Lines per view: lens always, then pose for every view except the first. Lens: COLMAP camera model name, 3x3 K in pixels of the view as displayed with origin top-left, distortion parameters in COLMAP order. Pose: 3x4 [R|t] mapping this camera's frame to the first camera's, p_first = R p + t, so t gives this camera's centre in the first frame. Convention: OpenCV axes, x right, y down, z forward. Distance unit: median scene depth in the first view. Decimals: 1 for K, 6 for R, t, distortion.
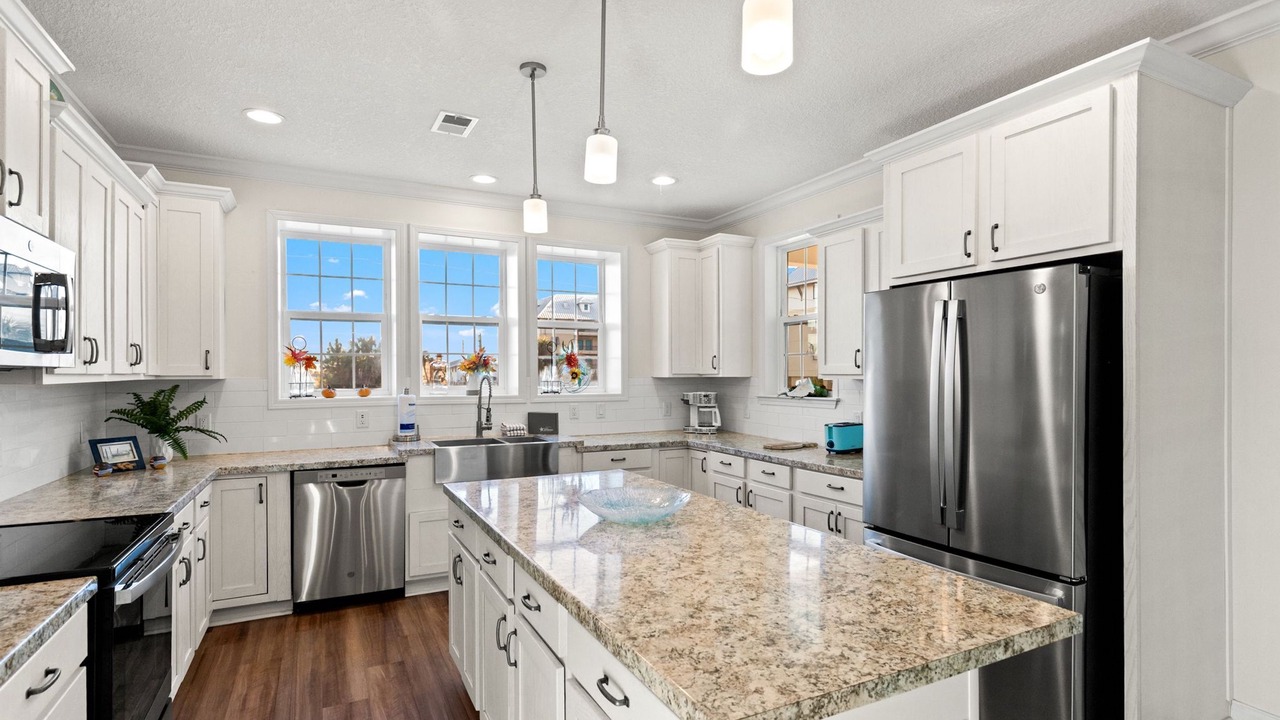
lens RADIAL K [[624.8, 0, 639.5], [0, 624.8, 367.4], [0, 0, 1]] dist [0.011608, -0.000132]
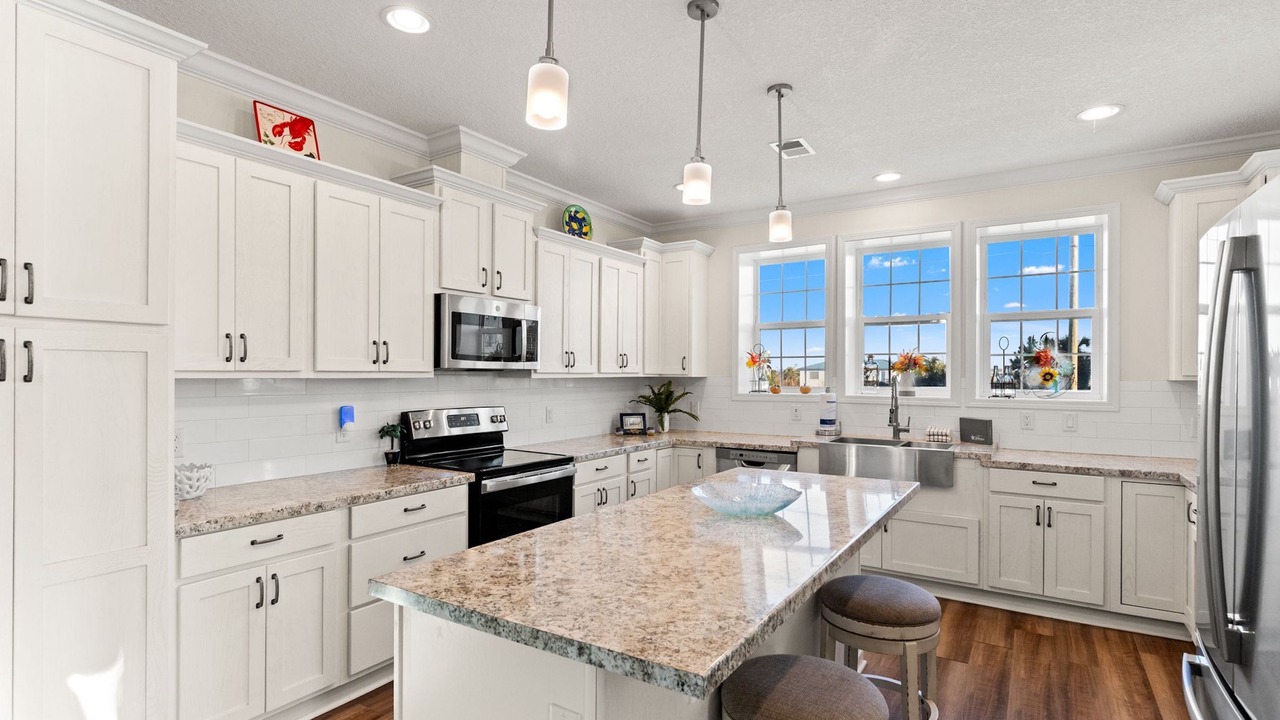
lens RADIAL K [[624.8, 0, 639.8], [0, 624.8, 368.8], [0, 0, 1]] dist [0.011608, -0.000132]
pose [[0.505246, -0.003619, -0.862968, 0.530924], [0.004383, 0.999989, -0.001628, 0.001840], [0.862964, -0.002960, 0.505257, 0.209996]]
